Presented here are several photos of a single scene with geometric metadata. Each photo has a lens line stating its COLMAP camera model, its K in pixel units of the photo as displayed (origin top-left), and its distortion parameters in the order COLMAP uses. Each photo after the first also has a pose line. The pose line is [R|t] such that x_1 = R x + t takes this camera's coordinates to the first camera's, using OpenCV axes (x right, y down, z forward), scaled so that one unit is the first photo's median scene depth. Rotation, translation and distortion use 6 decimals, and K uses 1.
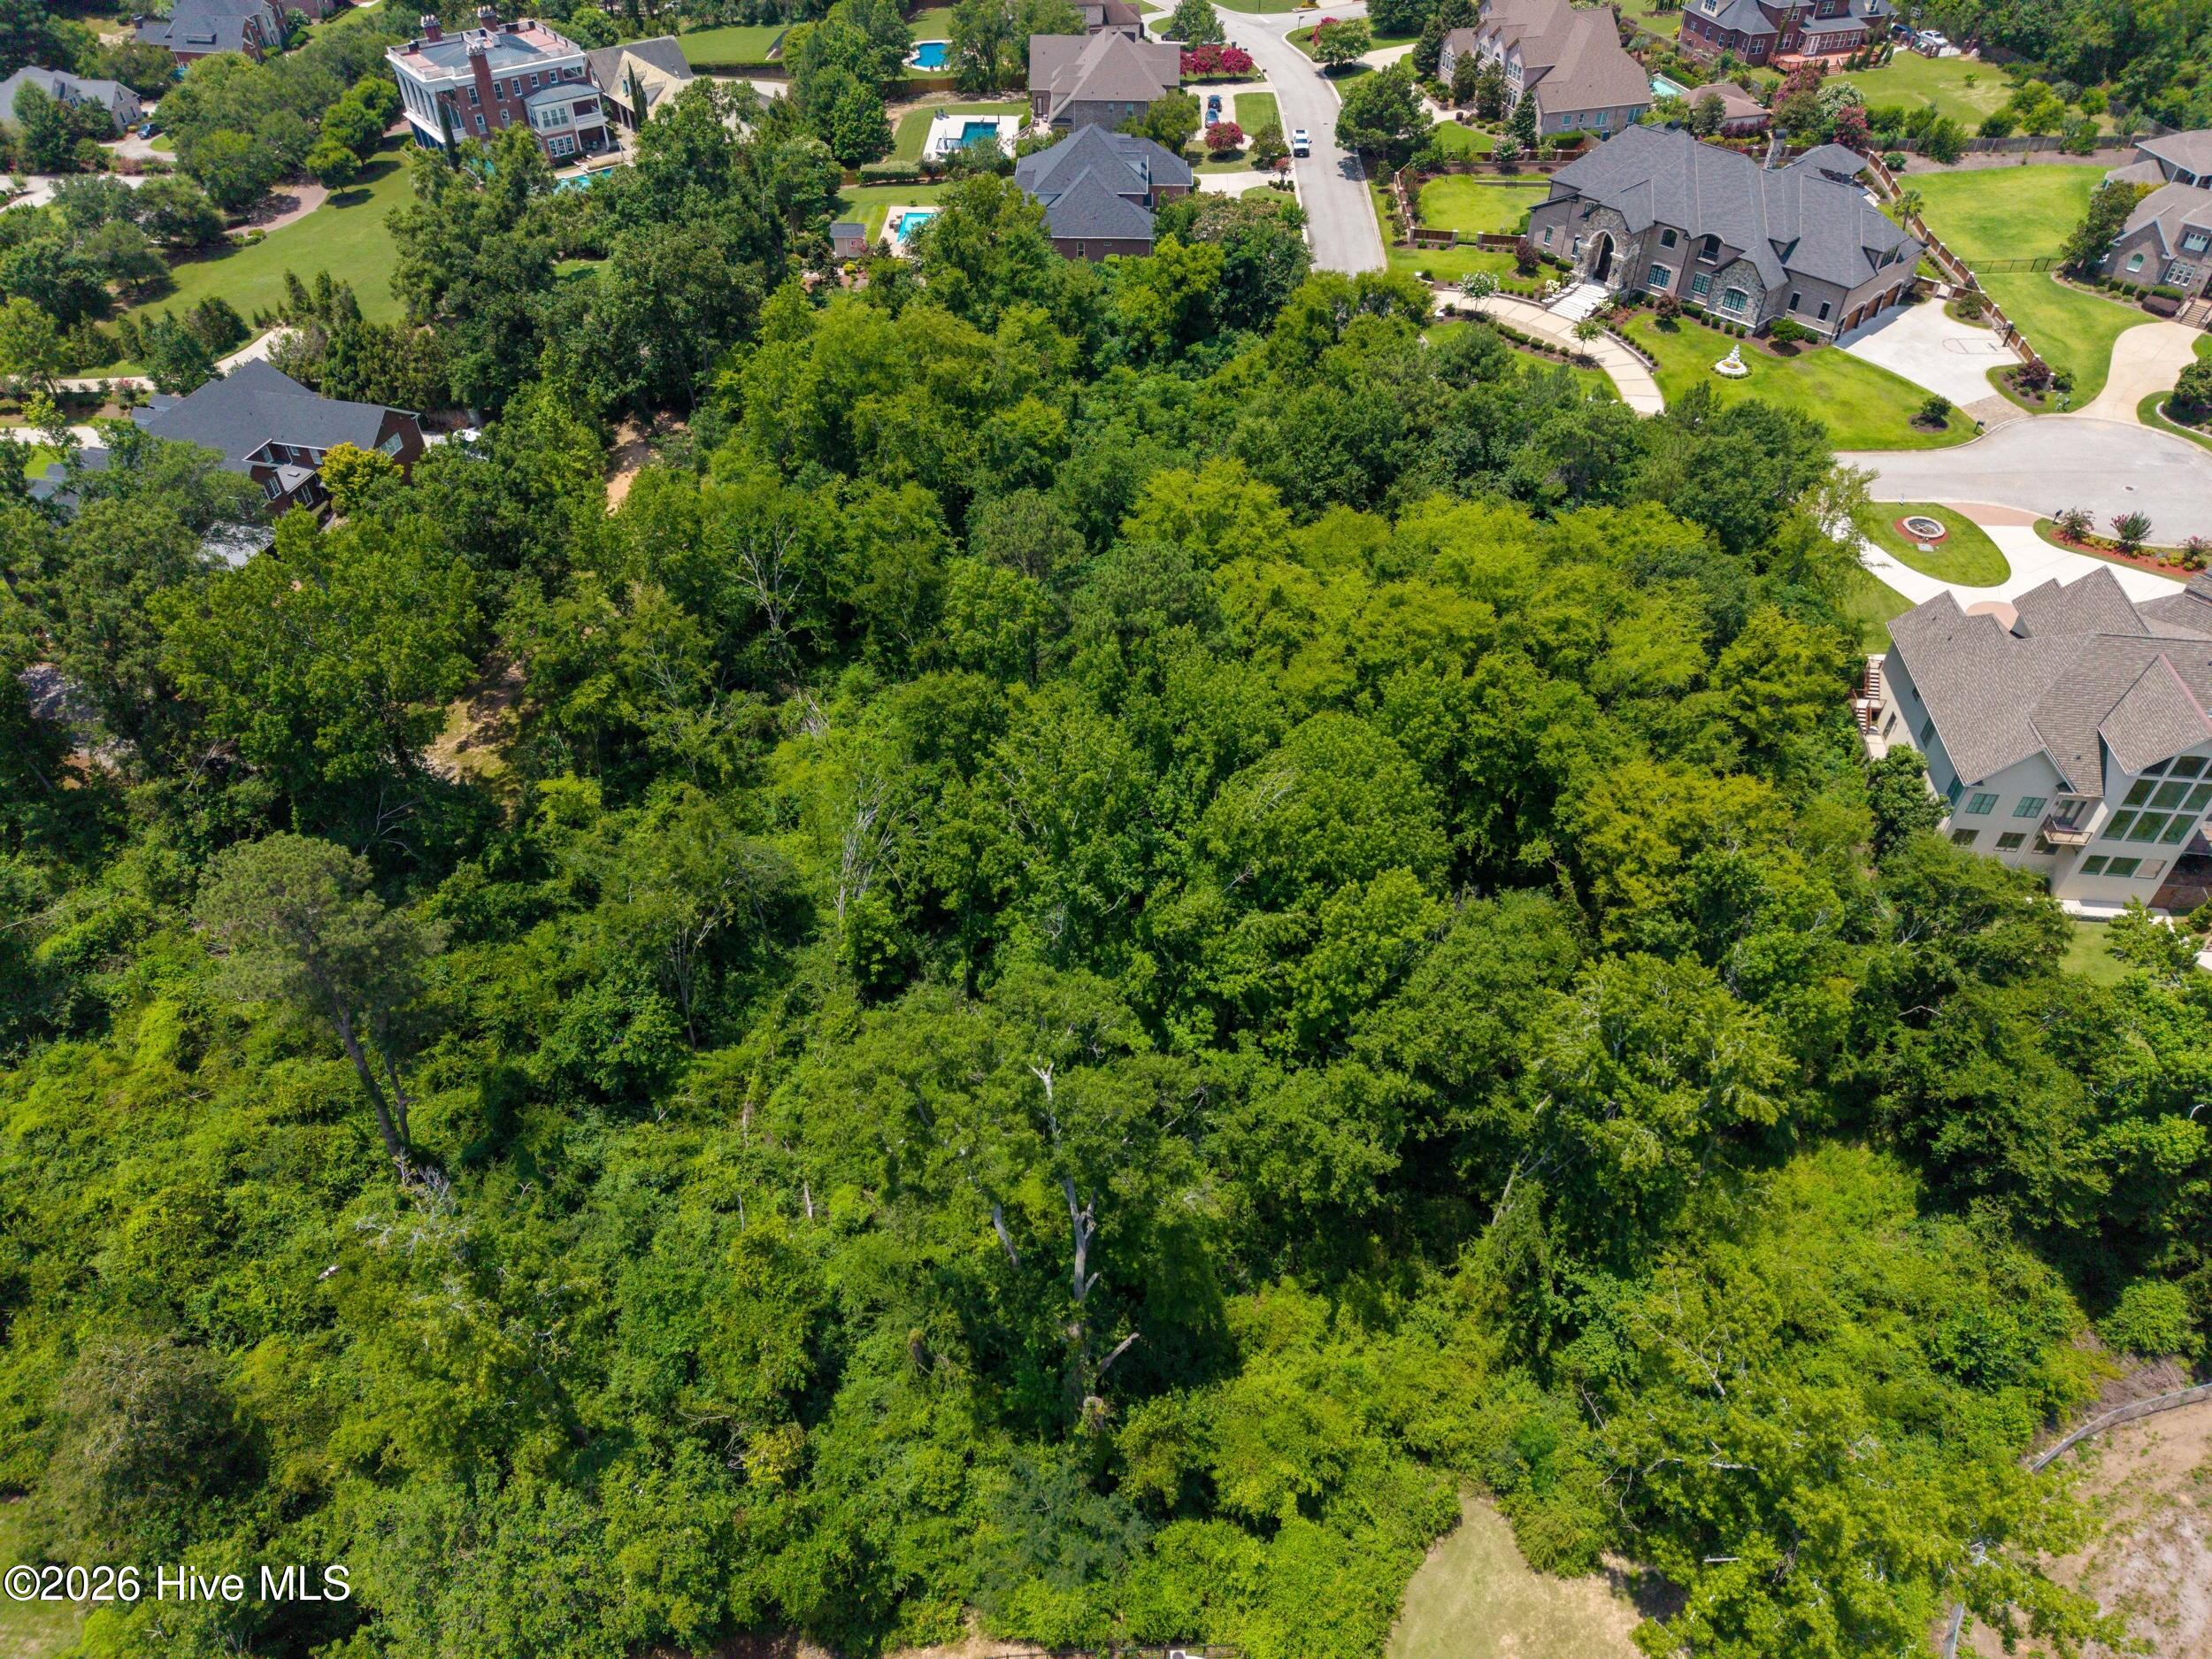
lens RADIAL K [[1465.1, 0, 1106.0], [0, 1465.1, 829.5], [0, 0, 1]] dist [0.000817, -0.000957]
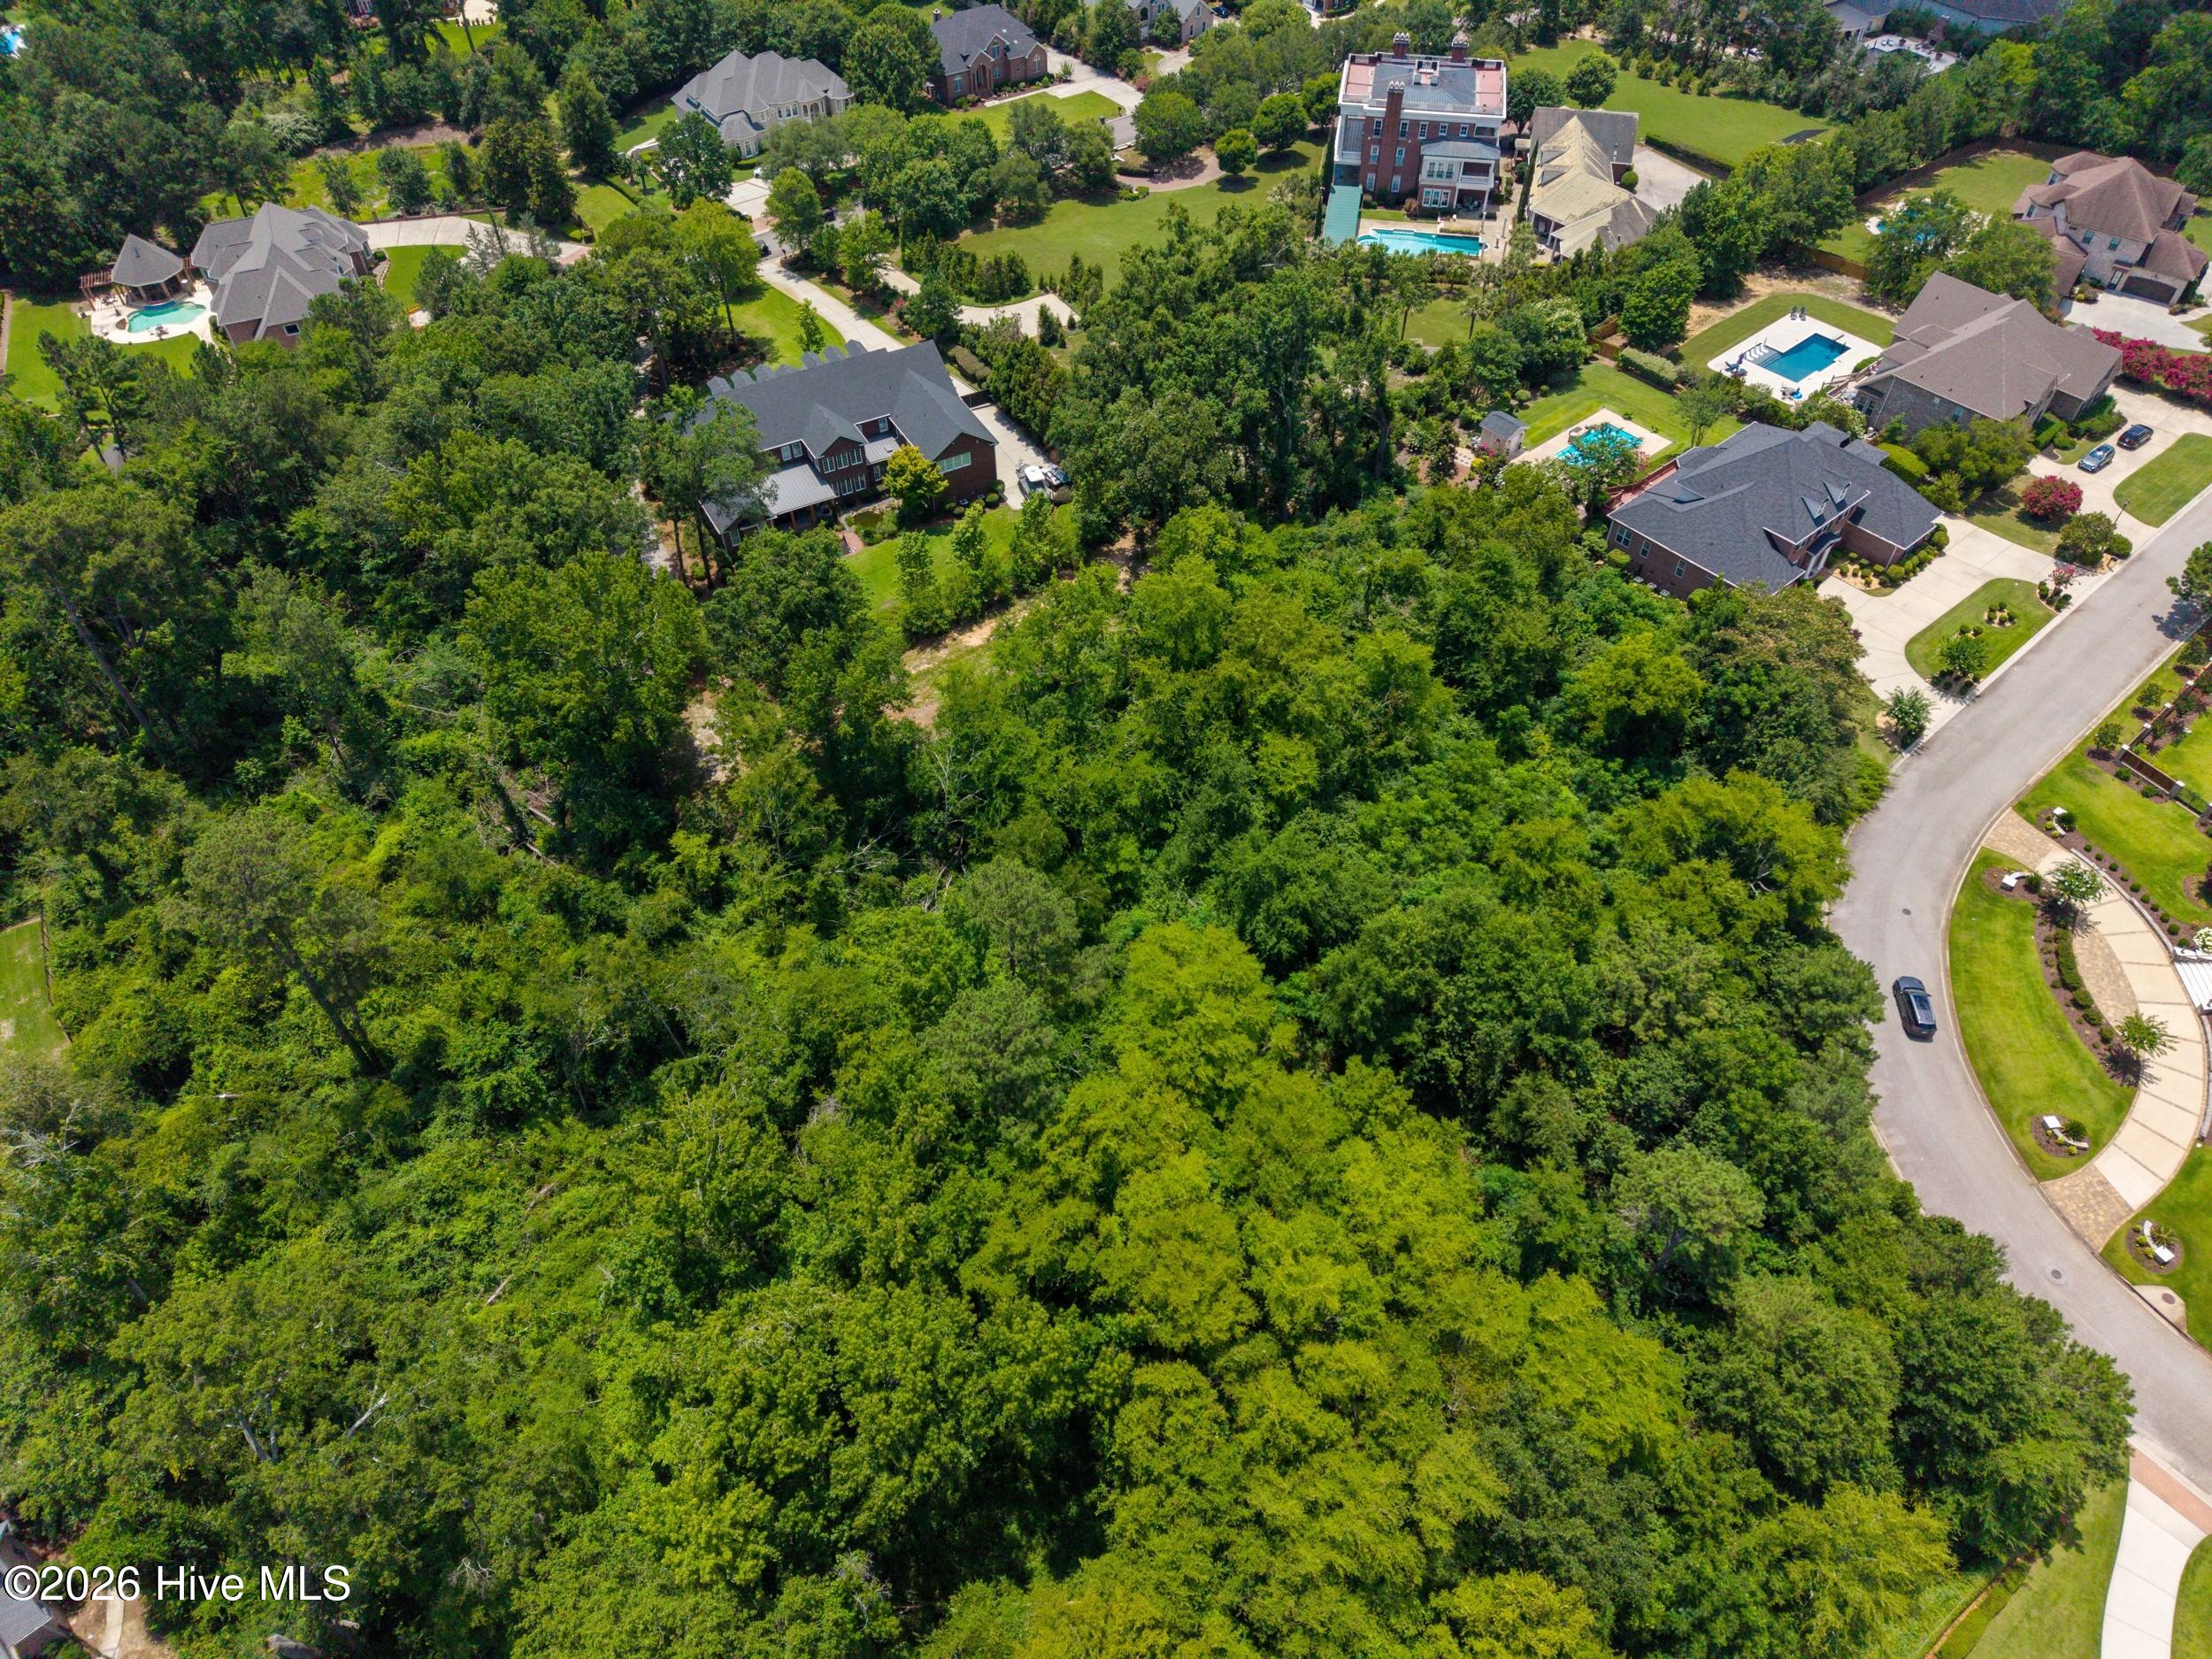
lens RADIAL K [[1466.5, 0, 1106.0], [0, 1466.5, 829.5], [0, 0, 1]] dist [0.032842, -0.040398]
pose [[0.660777, 0.548444, -0.512428, 0.283476], [-0.506362, 0.829673, 0.235032, -0.308278], [0.554050, 0.104170, 0.825940, 0.142585]]
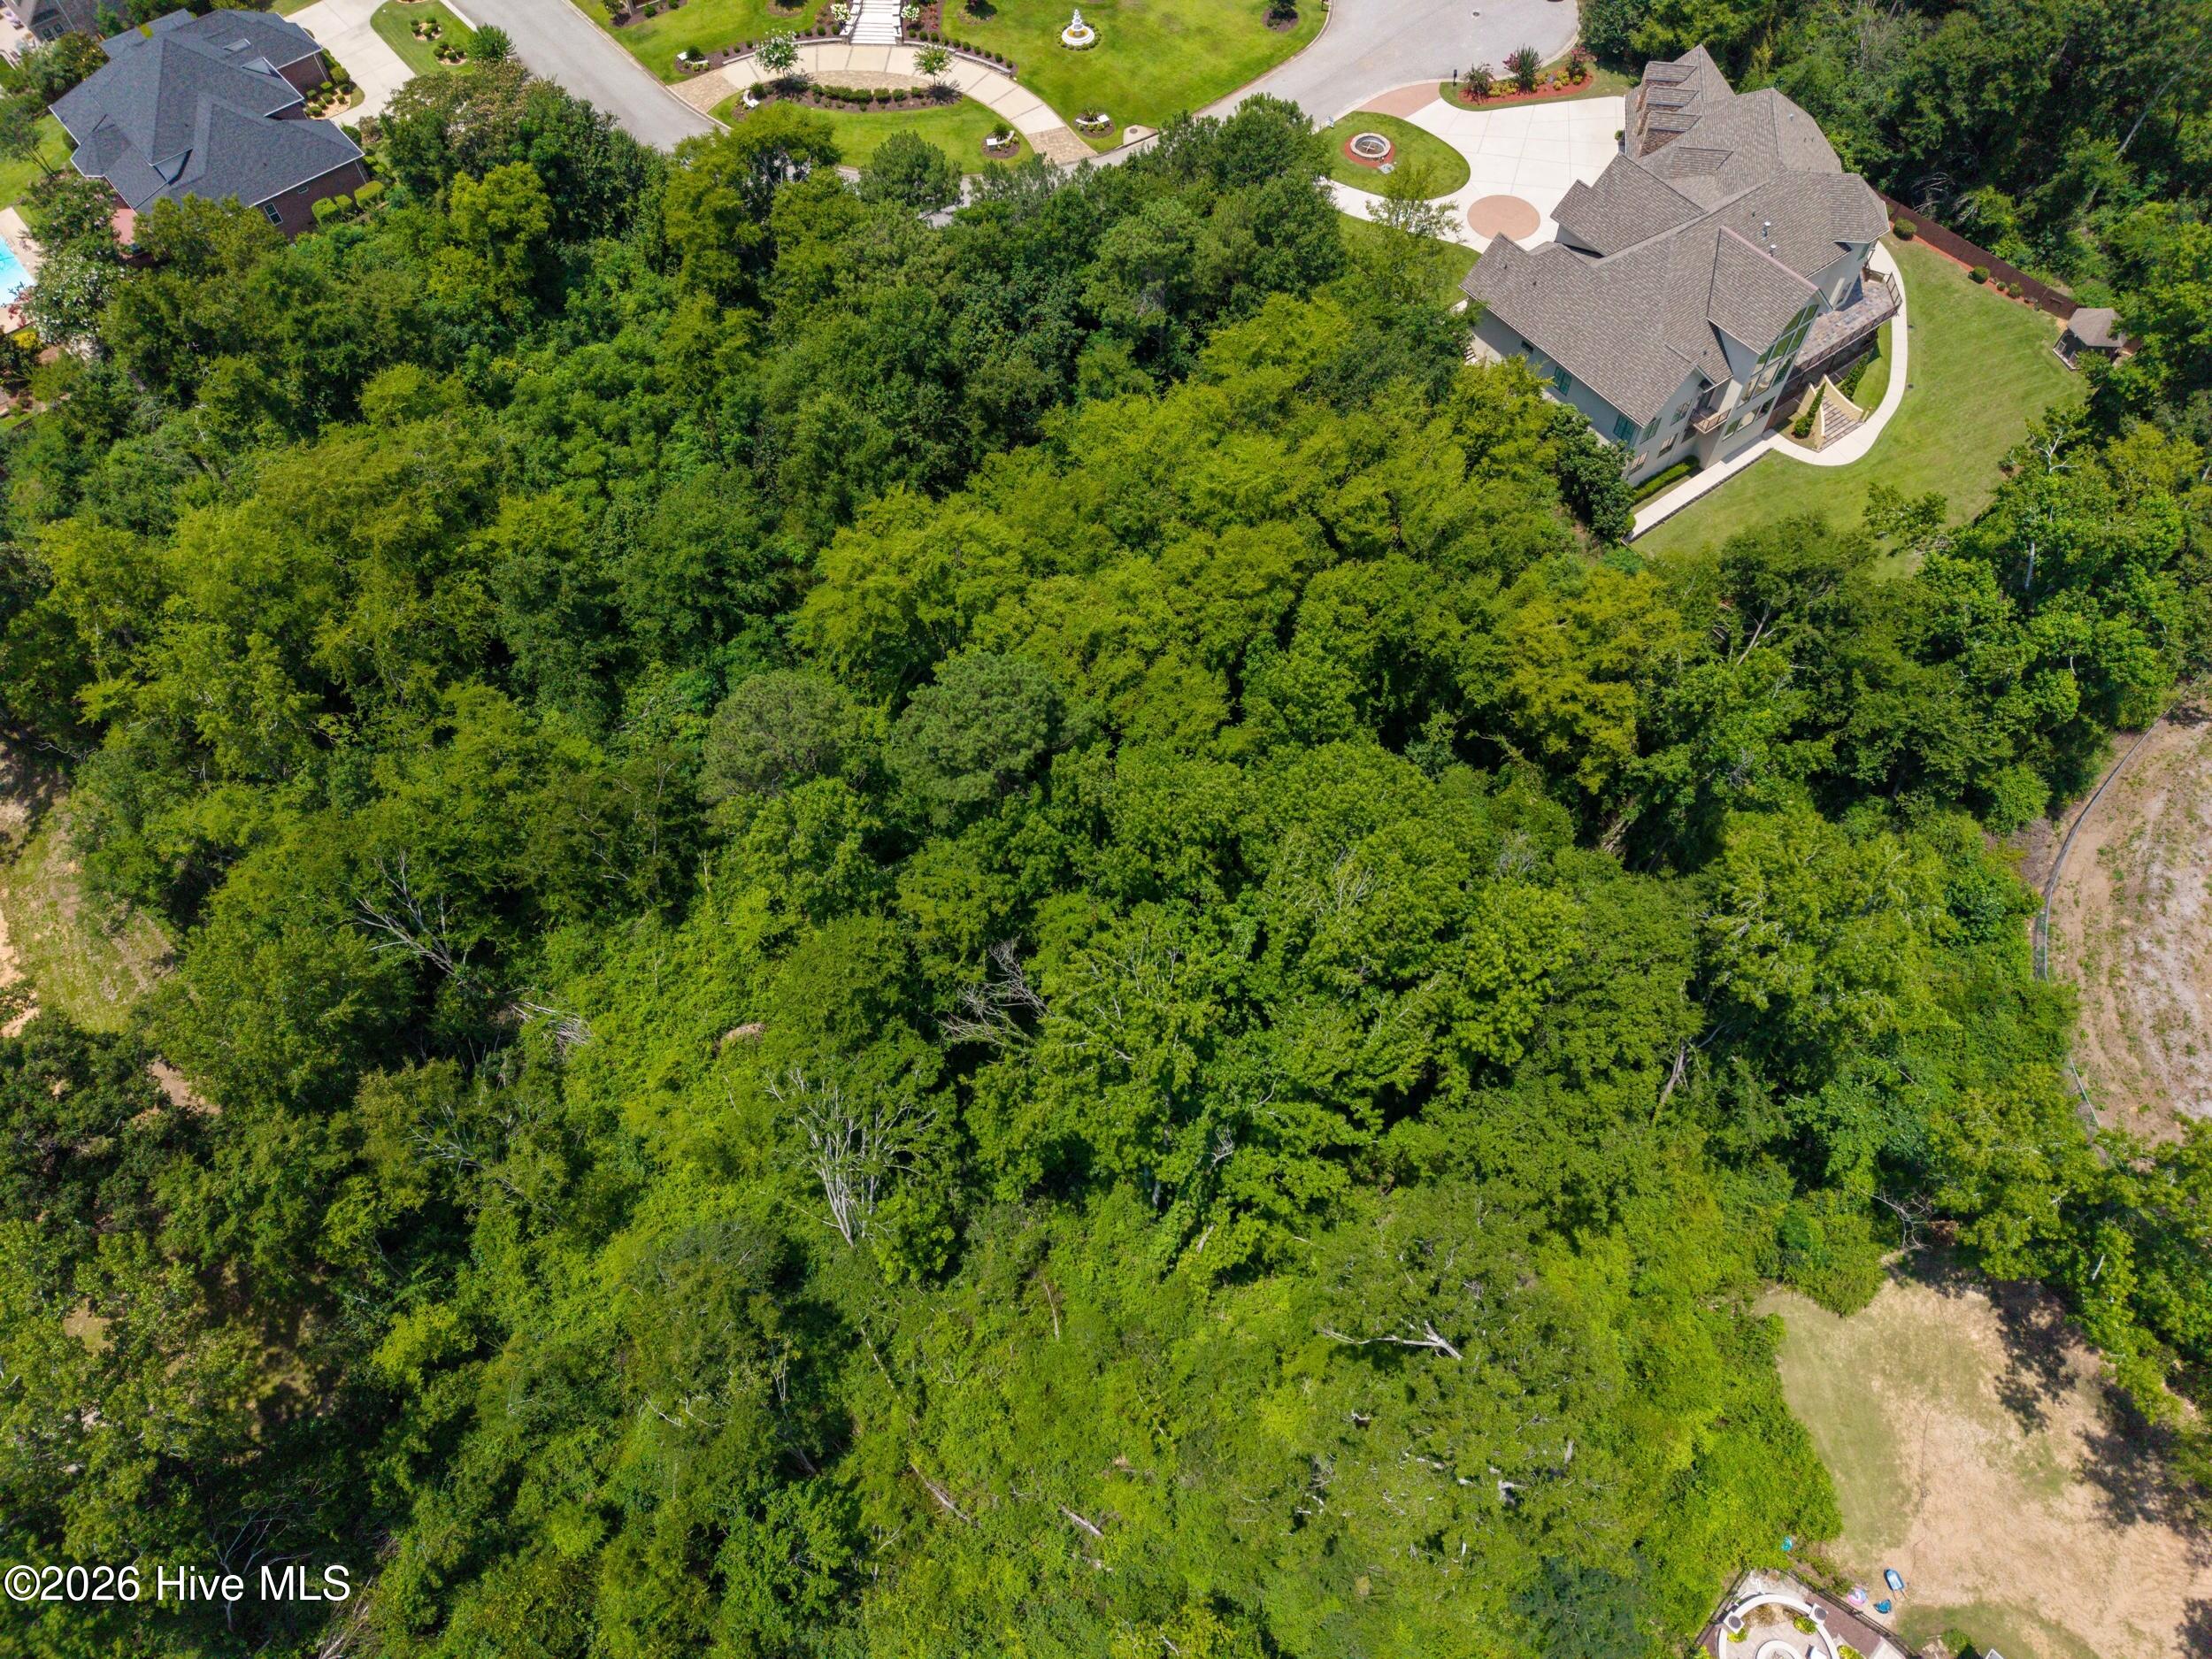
lens RADIAL K [[1466.5, 0, 1106.0], [0, 1466.5, 829.5], [0, 0, 1]] dist [0.032842, -0.040398]
pose [[0.740668, -0.583325, 0.333381, -0.133545], [0.475703, 0.805708, 0.352905, -0.215052], [-0.474466, -0.102795, 0.874251, 0.140226]]
